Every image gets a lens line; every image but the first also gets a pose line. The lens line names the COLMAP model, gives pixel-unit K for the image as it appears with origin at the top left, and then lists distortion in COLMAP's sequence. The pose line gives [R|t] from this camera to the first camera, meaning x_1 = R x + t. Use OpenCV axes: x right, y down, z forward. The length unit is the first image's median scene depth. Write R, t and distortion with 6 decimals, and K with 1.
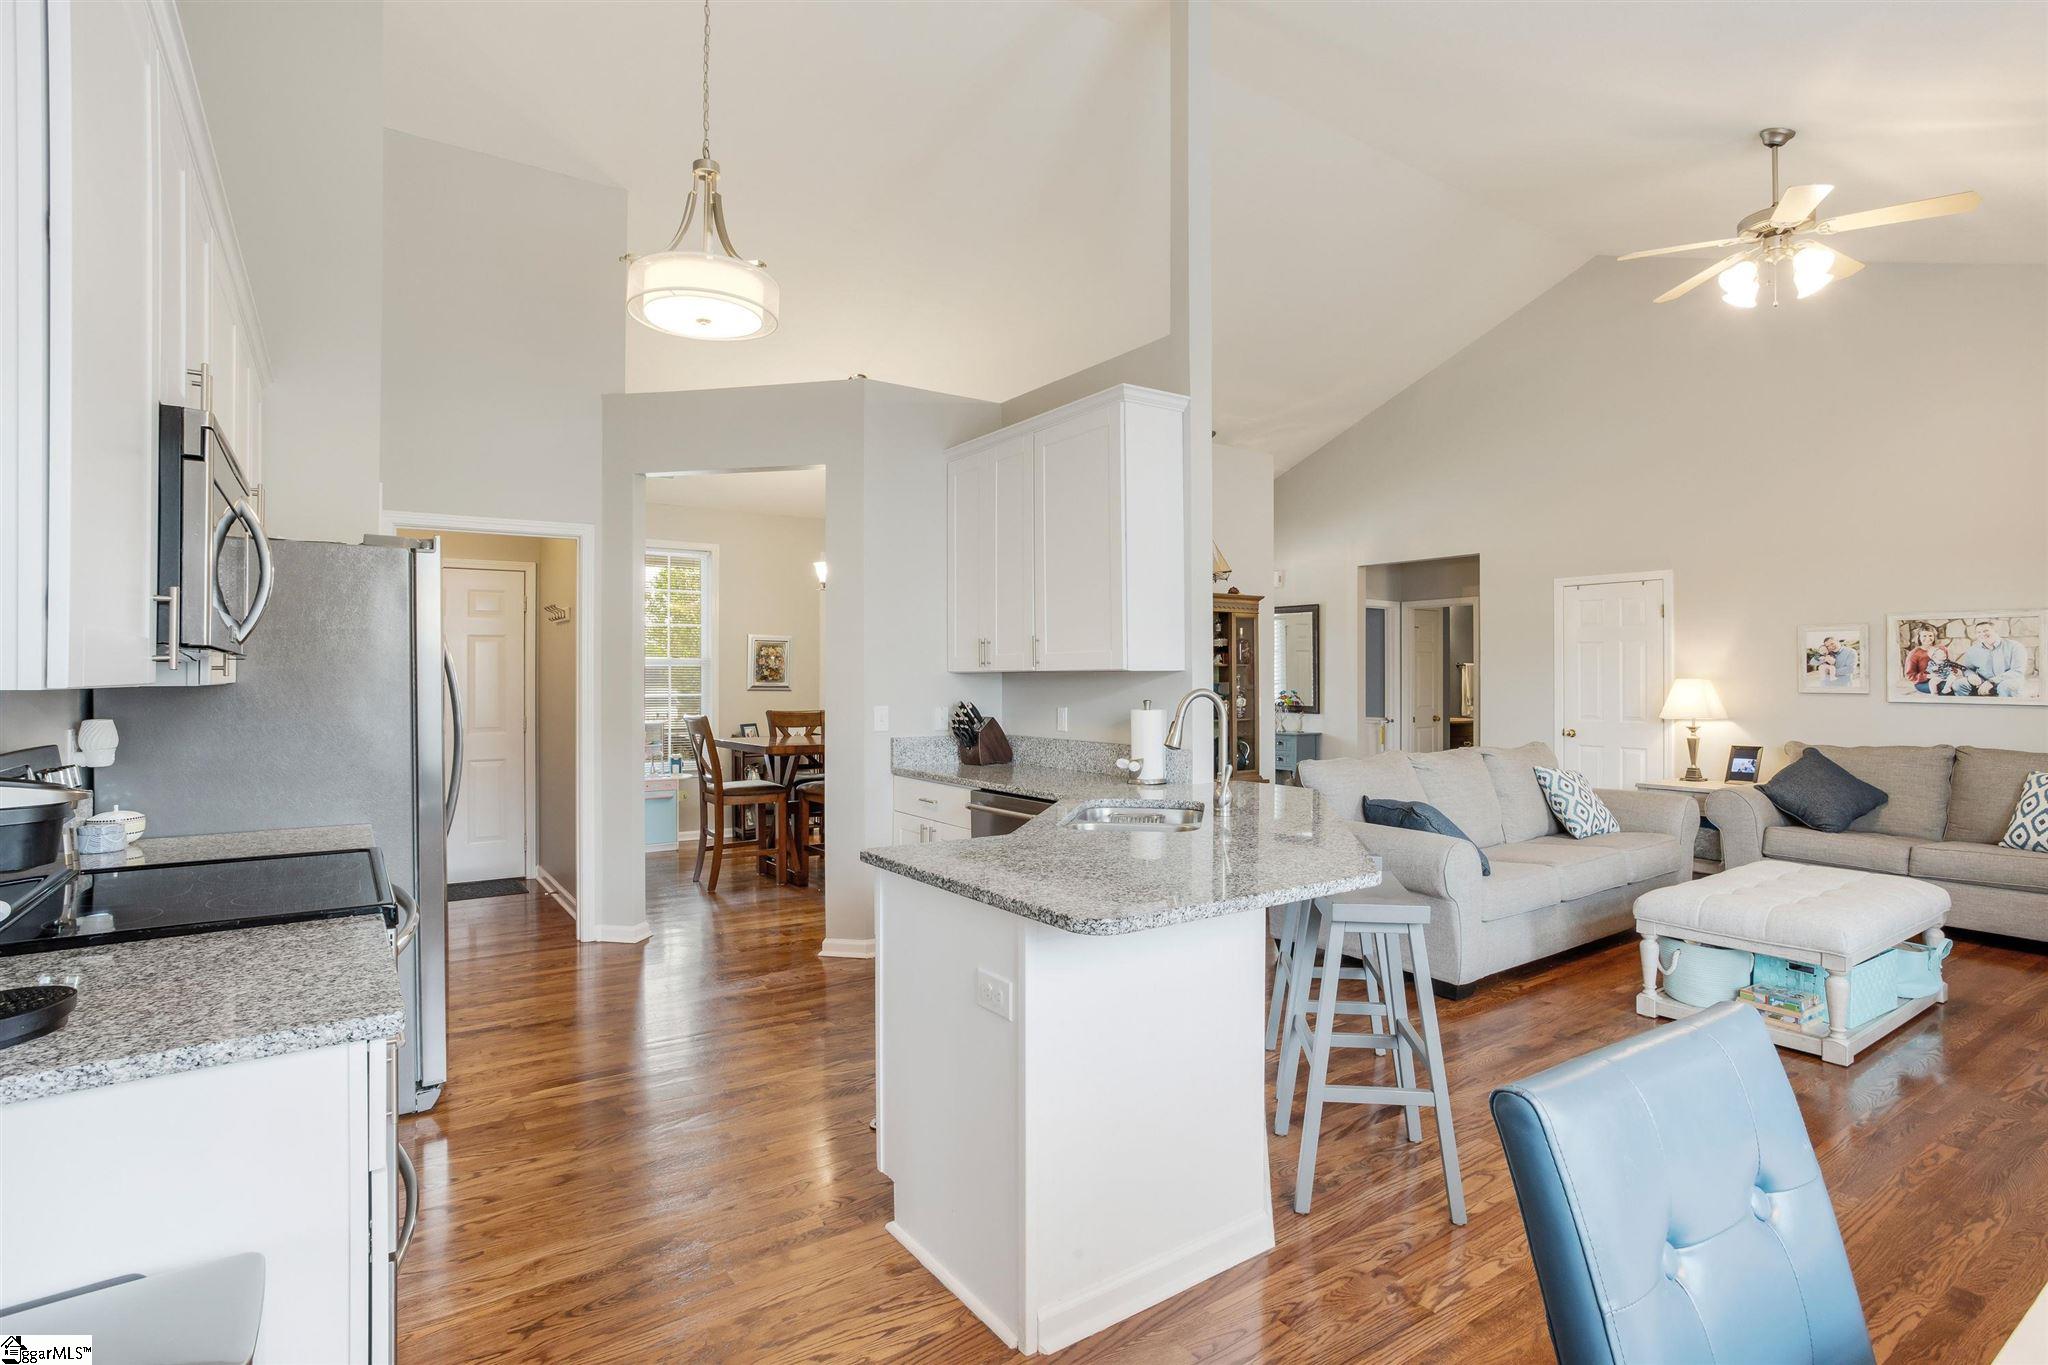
lens RADIAL K [[1010.5, 0, 1033.0], [0, 1010.5, 672.2], [0, 0, 1]] dist [-0.006411, 0.005053]
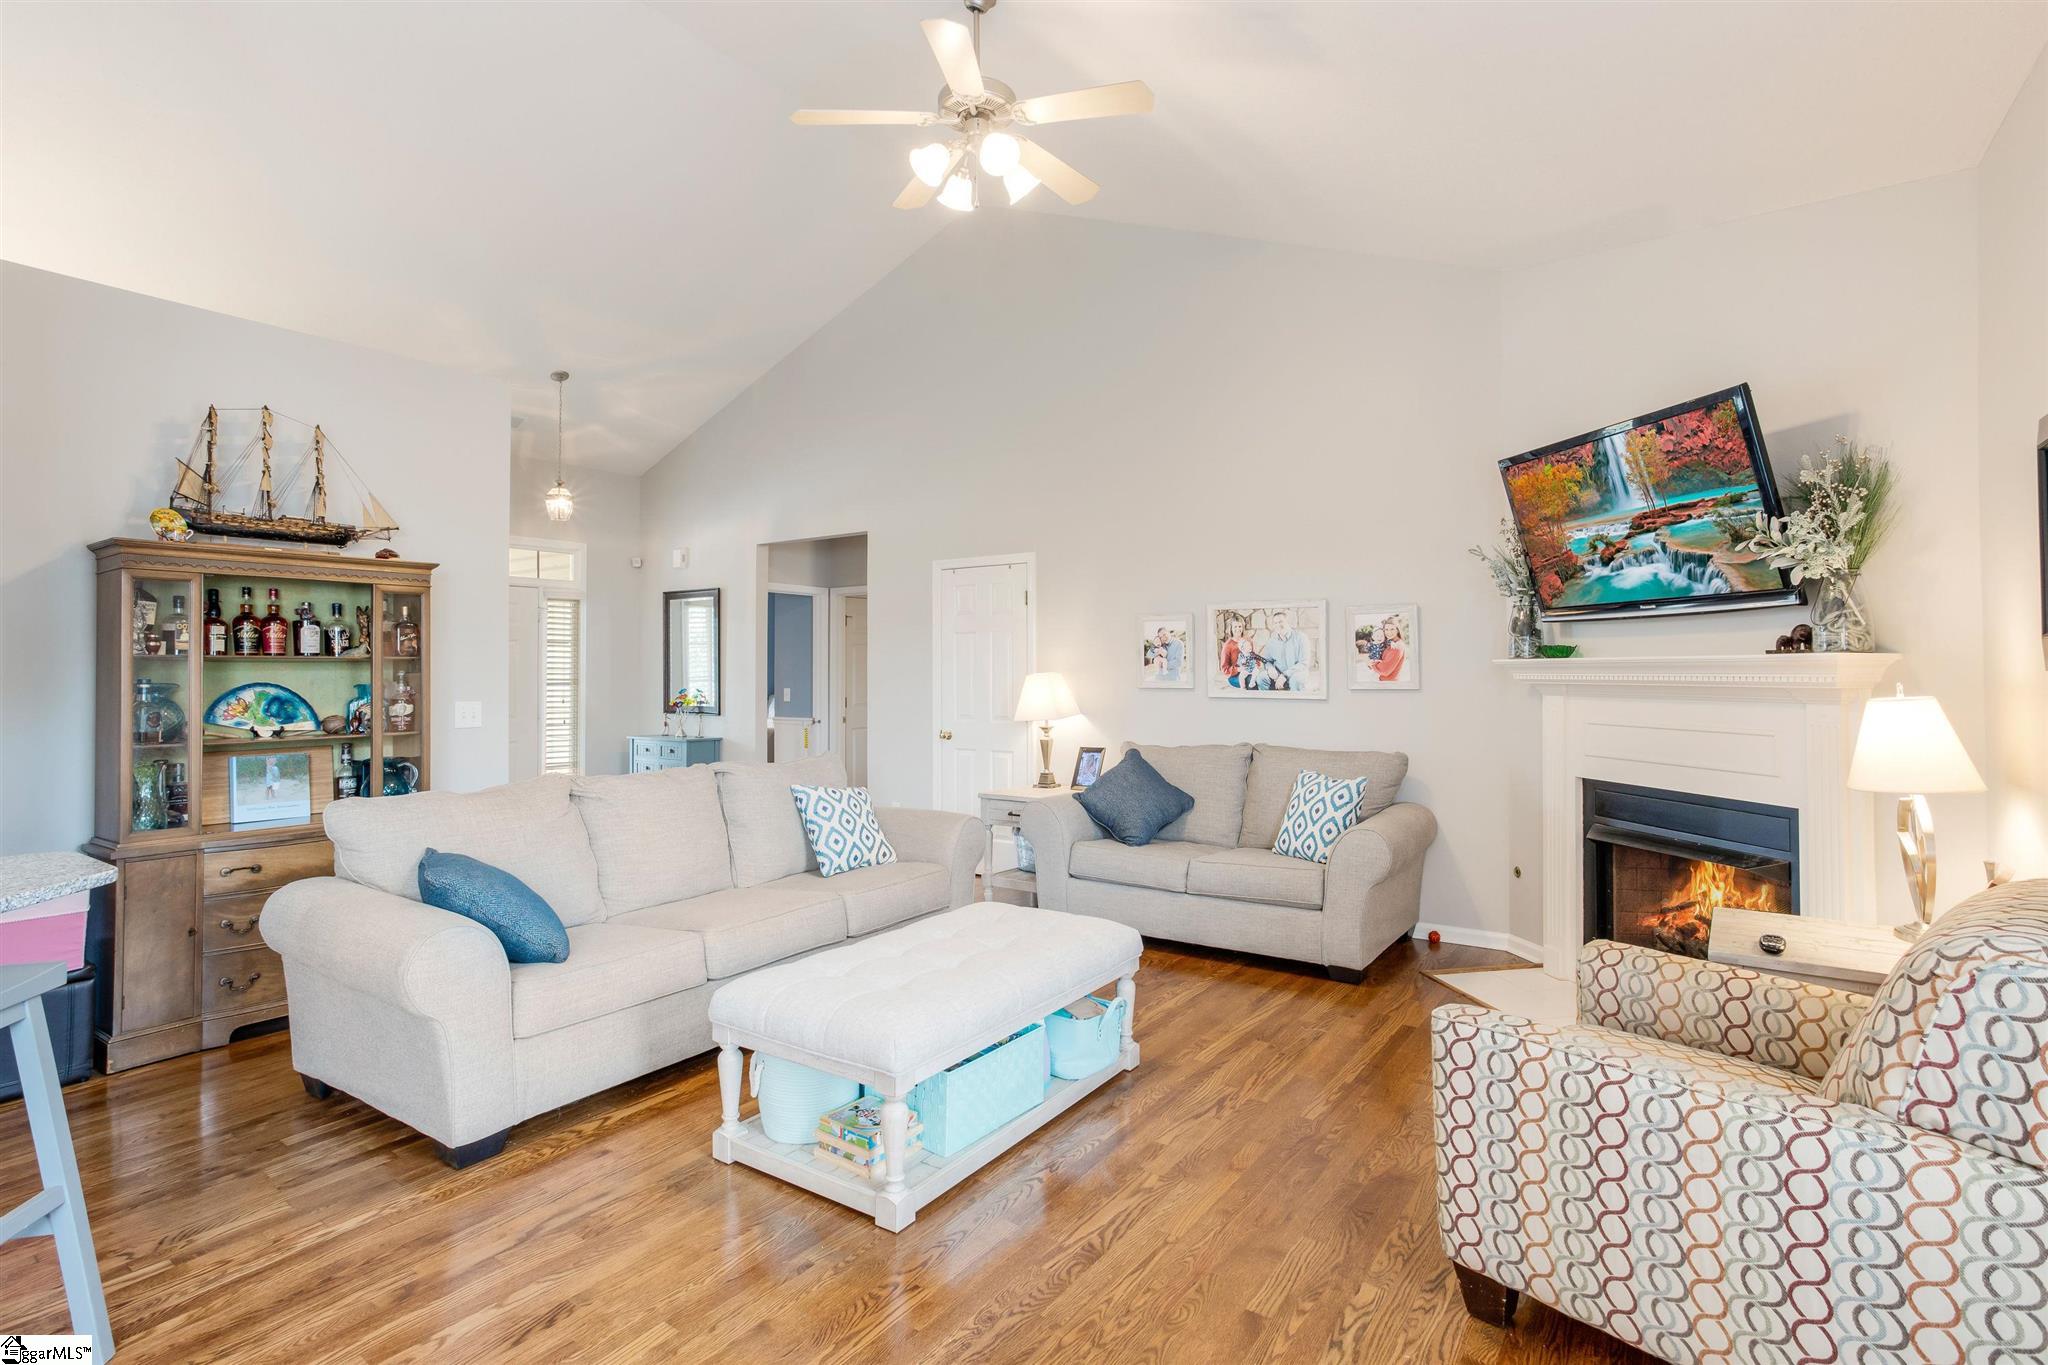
lens RADIAL K [[1010.5, 0, 1019.7], [0, 1010.5, 665.9], [0, 0, 1]] dist [-0.006411, 0.005053]
pose [[0.940926, -0.003505, 0.338595, 0.379795], [0.003465, 0.999994, 0.000721, -0.000767], [-0.338596, 0.000495, 0.940932, 0.184080]]
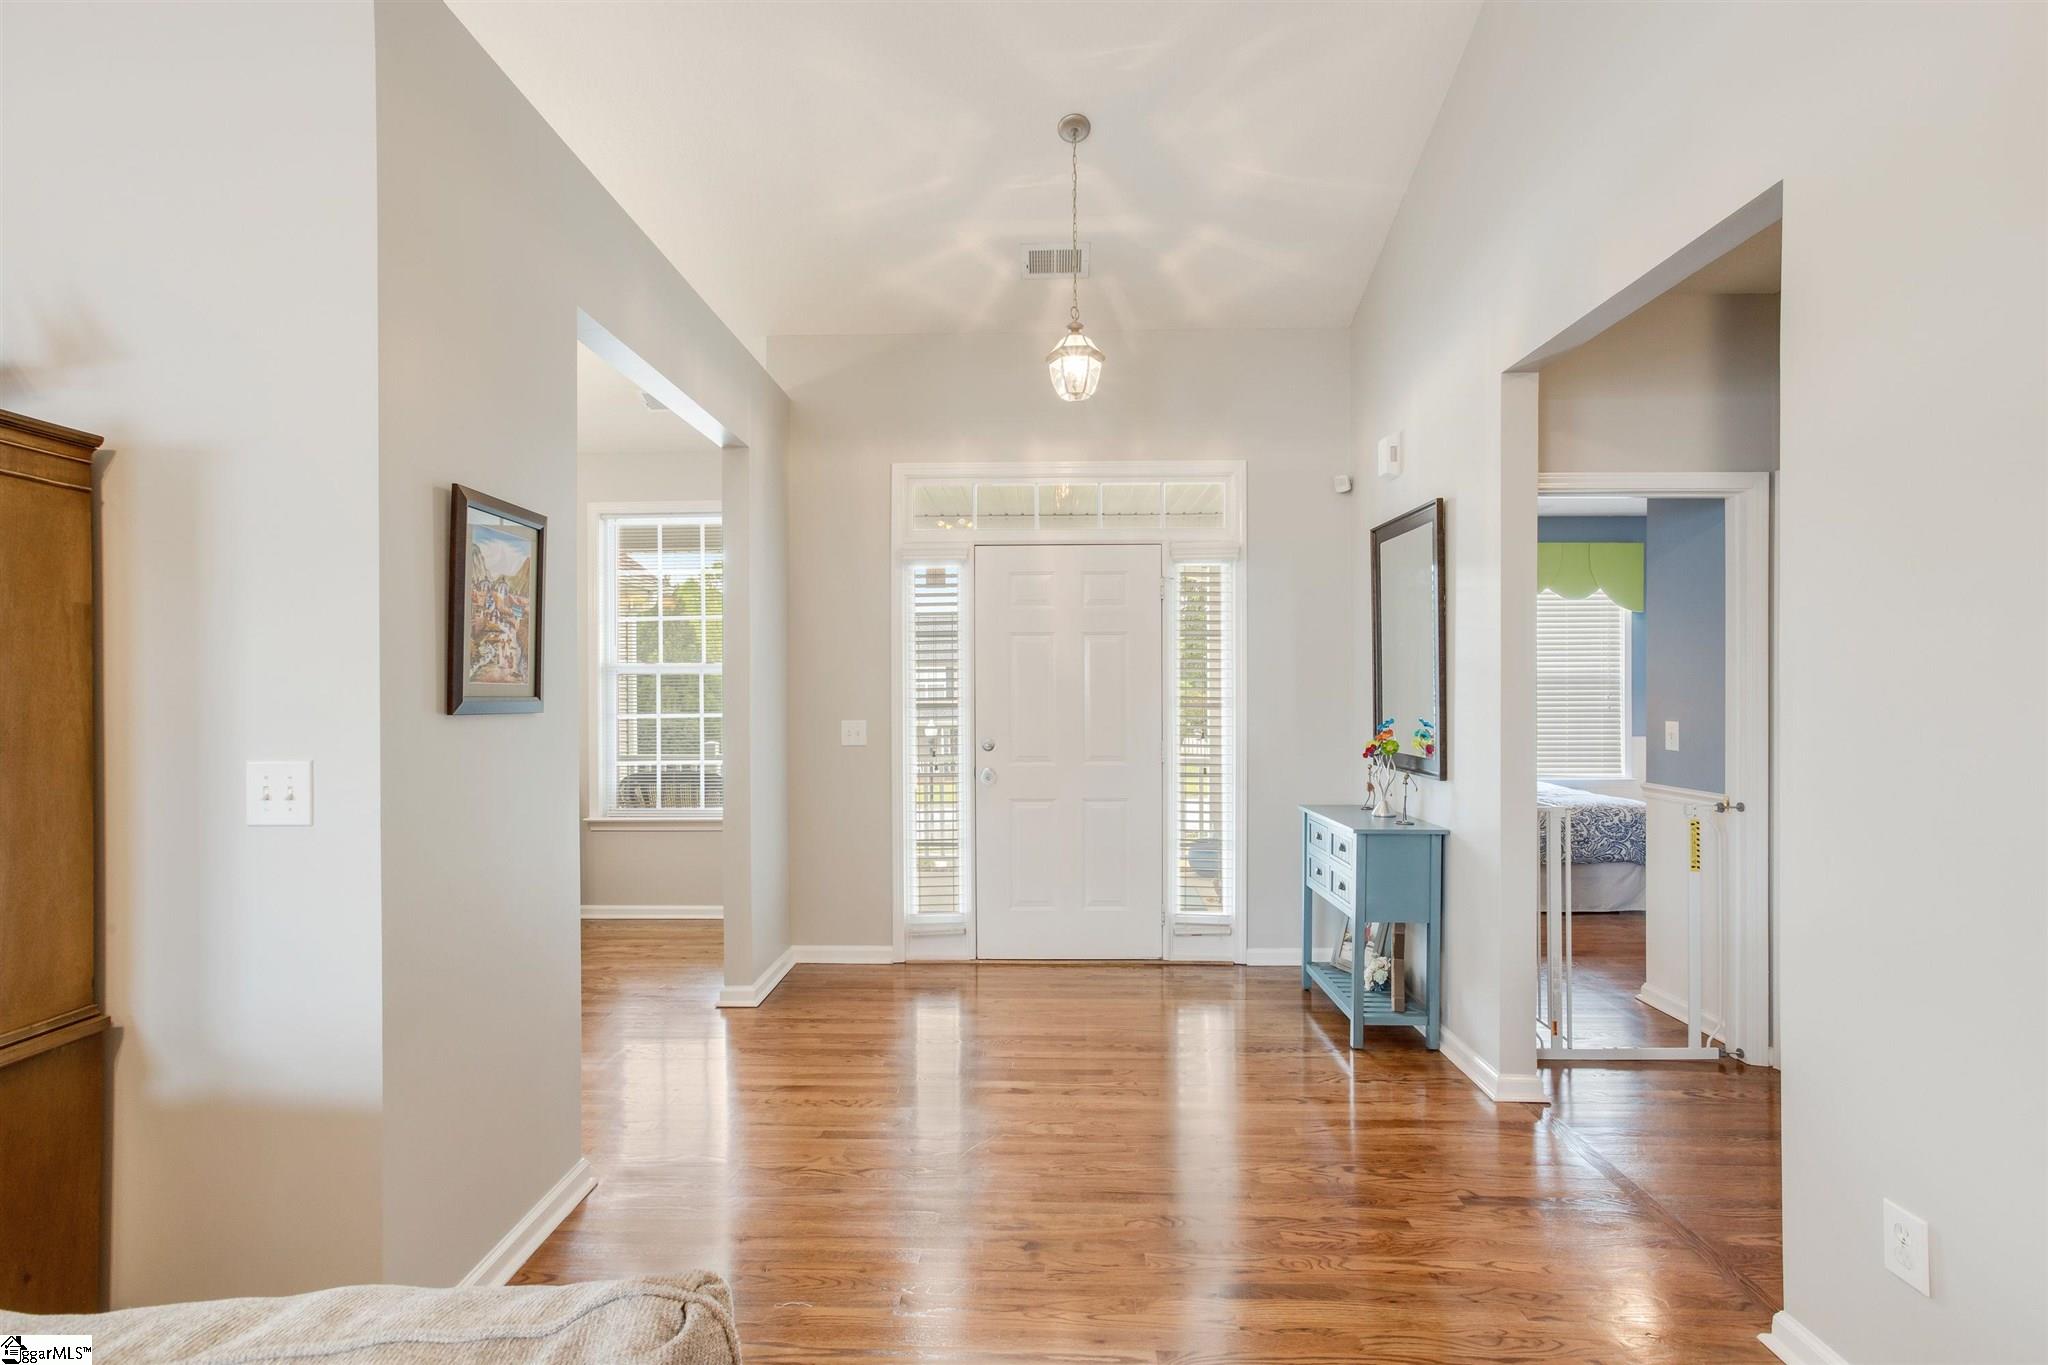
lens RADIAL K [[1010.5, 0, 1028.0], [0, 1010.5, 676.3], [0, 0, 1]] dist [-0.006411, 0.005053]
pose [[0.820398, -0.020280, -0.571433, 0.607497], [0.013649, 0.999781, -0.015887, 0.009691], [0.571630, 0.005234, 0.820495, 0.971245]]
